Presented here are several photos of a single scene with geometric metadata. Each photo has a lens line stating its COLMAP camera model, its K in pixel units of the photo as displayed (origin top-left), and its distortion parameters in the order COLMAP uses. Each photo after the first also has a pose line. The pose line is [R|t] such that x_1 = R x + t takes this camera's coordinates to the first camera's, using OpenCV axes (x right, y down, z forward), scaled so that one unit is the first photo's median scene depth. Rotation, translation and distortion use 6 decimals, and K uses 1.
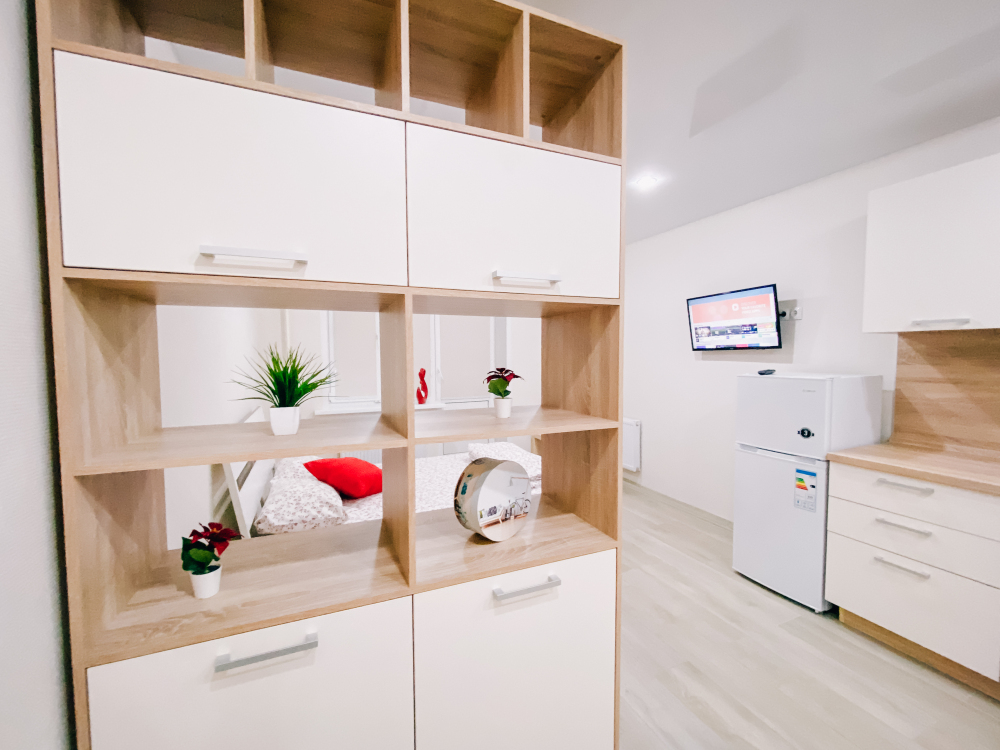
lens RADIAL K [[420.6, 0, 500.0], [0, 420.6, 375.0], [0, 0, 1]] dist [-0.001676, 0.000399]
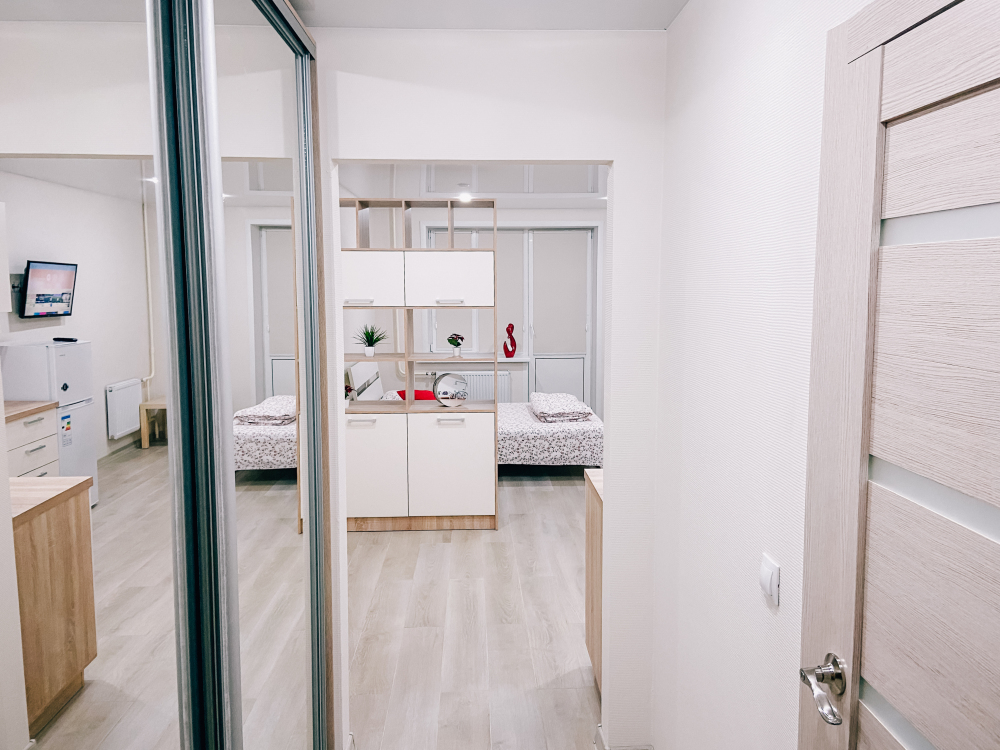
lens RADIAL K [[762.0, 0, 500.0], [0, 762.0, 375.0], [0, 0, 1]] dist [0.000484, -0.000007]
pose [[0.928524, 0.046829, -0.368308, 0.658294], [-0.020629, 0.996988, 0.074757, -0.039967], [0.370699, -0.061816, 0.926694, -1.027633]]
